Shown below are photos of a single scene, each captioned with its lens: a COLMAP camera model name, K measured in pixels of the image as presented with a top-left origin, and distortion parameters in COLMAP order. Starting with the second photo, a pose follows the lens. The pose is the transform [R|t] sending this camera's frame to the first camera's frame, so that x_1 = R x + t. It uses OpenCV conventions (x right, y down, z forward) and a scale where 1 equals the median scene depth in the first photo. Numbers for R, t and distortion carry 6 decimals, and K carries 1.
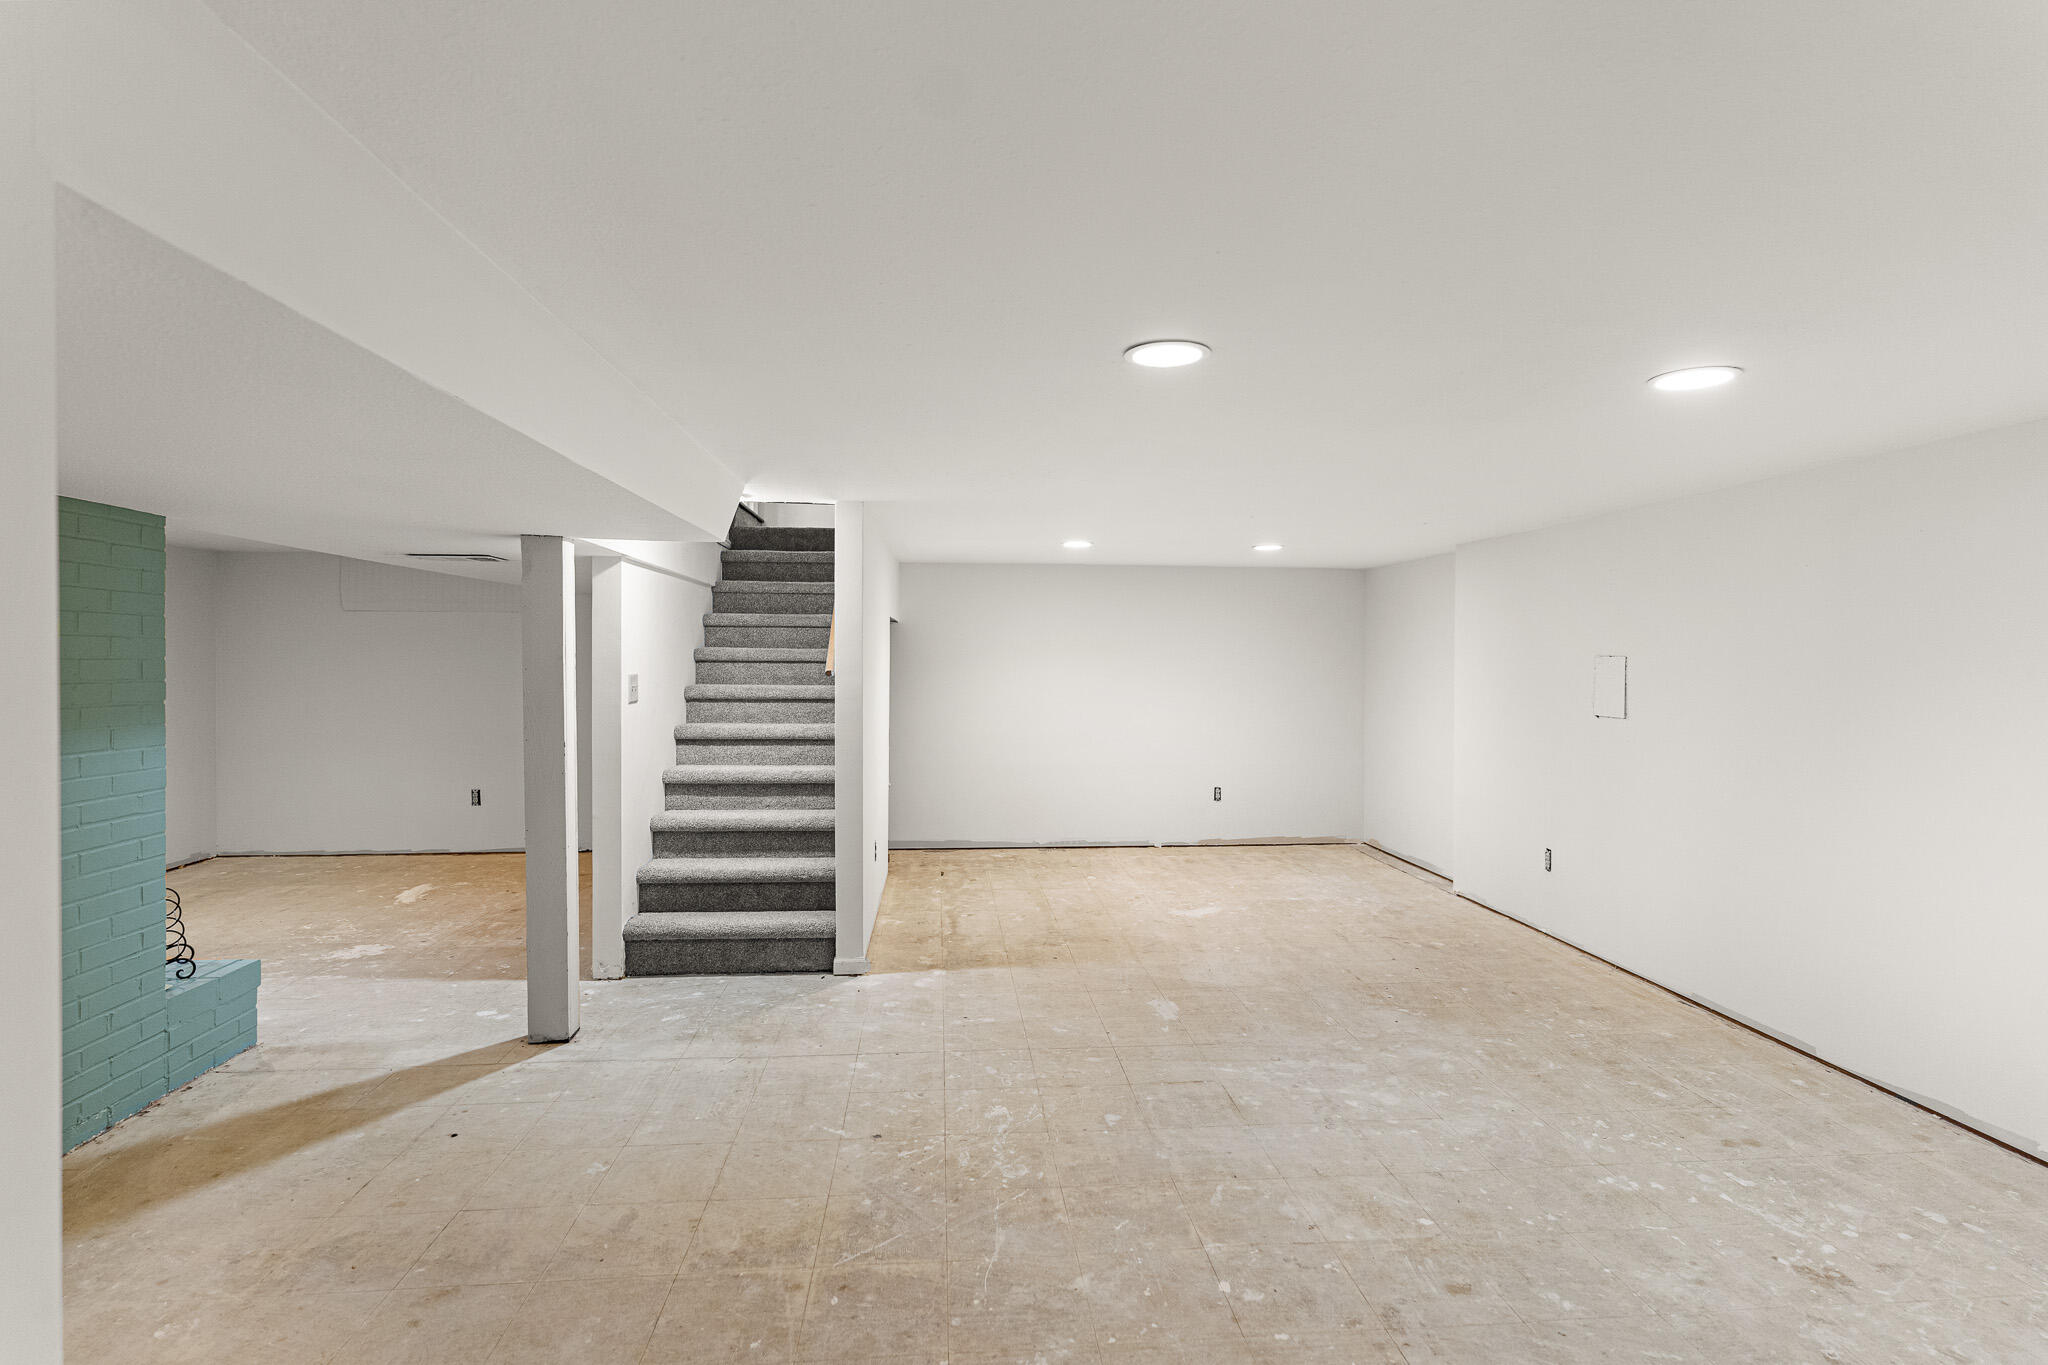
lens RADIAL K [[983.2, 0, 1027.1], [0, 983.2, 678.5], [0, 0, 1]] dist [0.000745, 0.000382]
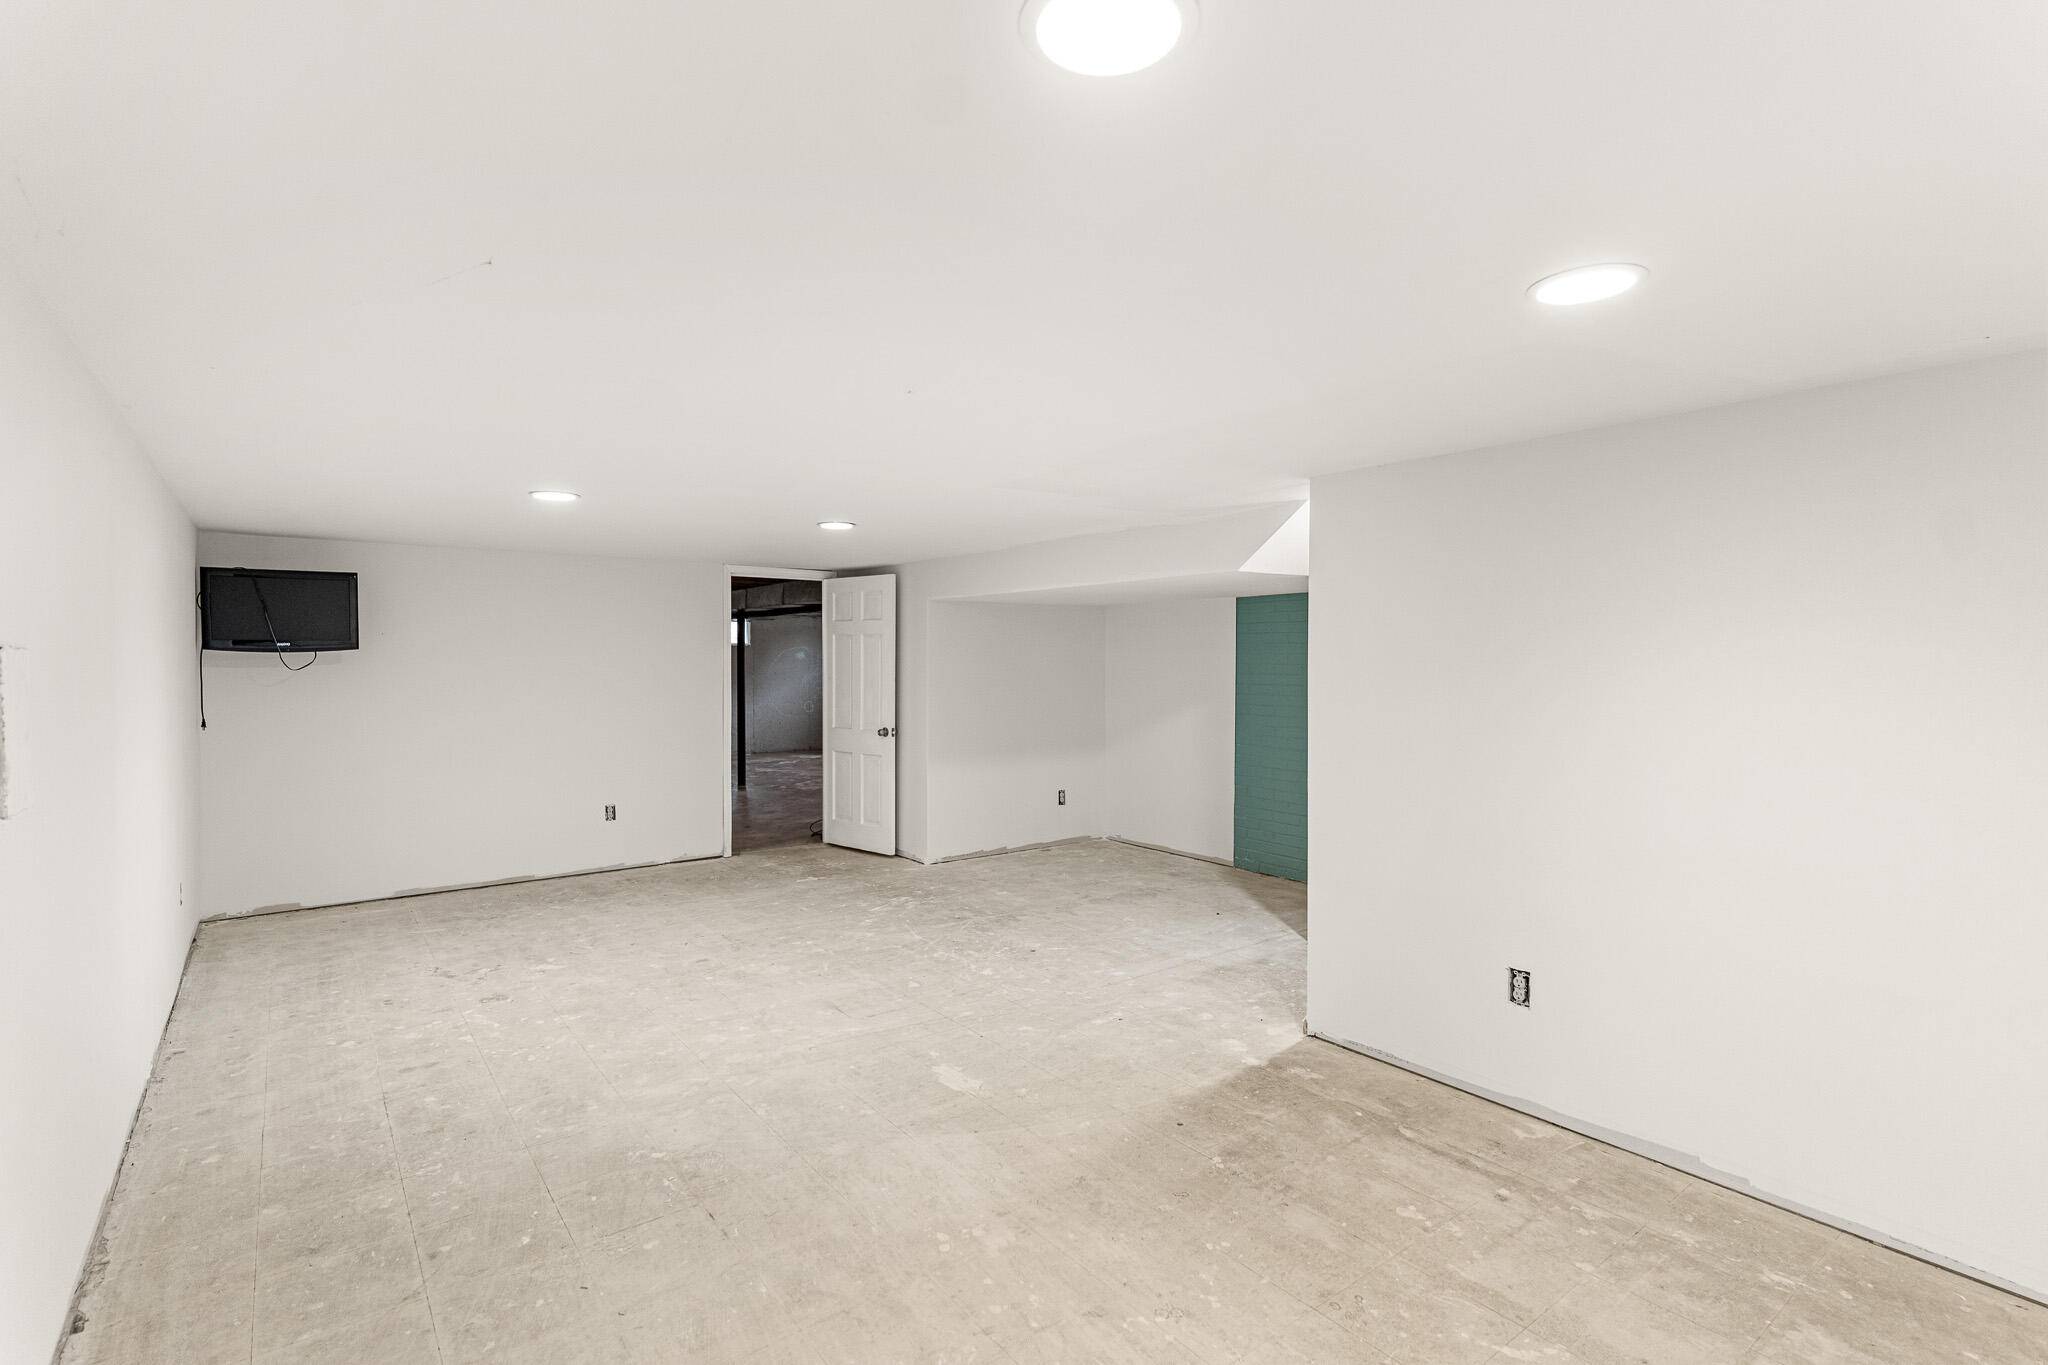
lens RADIAL K [[983.2, 0, 1027.1], [0, 983.2, 678.5], [0, 0, 1]] dist [0.000745, 0.000382]
pose [[-0.848501, 0.003327, -0.529184, 0.670262], [-0.015695, 0.999382, 0.031449, -0.041339], [0.528962, 0.034990, -0.847924, 2.184005]]
